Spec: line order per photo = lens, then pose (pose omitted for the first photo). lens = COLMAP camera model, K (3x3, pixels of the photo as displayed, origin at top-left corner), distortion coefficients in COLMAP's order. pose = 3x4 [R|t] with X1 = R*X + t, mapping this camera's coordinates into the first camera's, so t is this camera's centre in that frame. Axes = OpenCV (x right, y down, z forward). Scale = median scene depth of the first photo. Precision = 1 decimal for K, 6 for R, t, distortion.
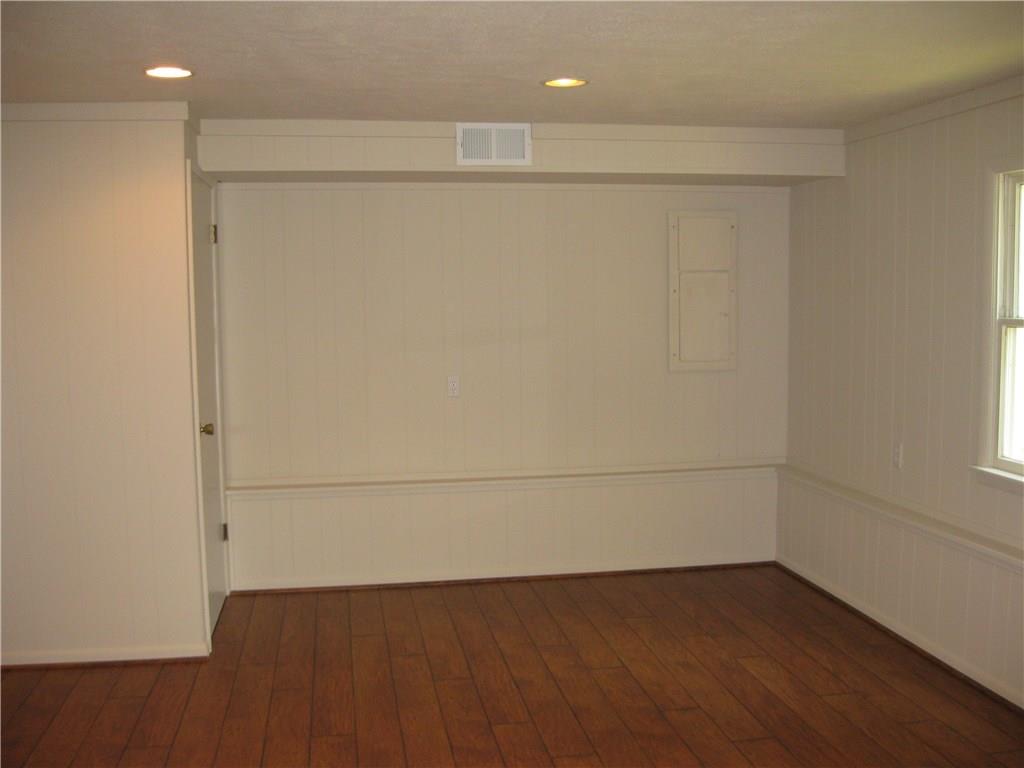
lens RADIAL K [[1054.2, 0, 513.0], [0, 1054.2, 391.9], [0, 0, 1]] dist [-0.116339, -0.000090]
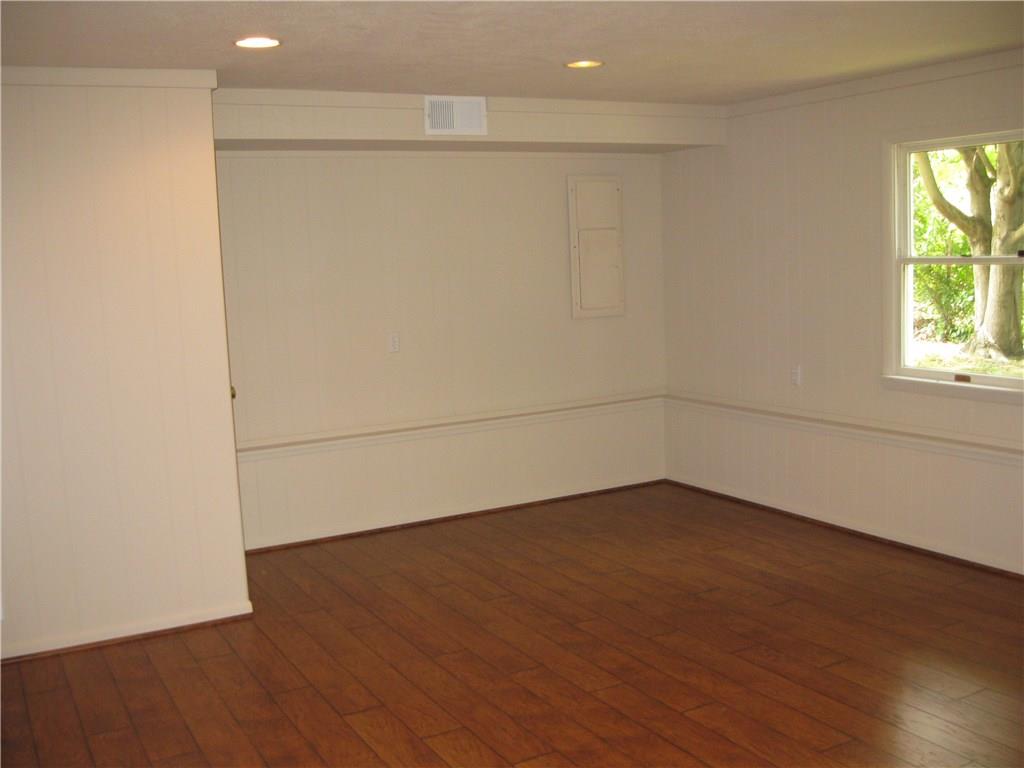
lens RADIAL K [[1059.3, 0, 512.0], [0, 1059.3, 384.0], [0, 0, 1]] dist [-0.118733, 0.019032]
pose [[0.941767, -0.069734, 0.328957, -0.343809], [0.061965, 0.997497, 0.034055, 0.008707], [-0.330508, -0.011688, 0.943731, -0.055839]]
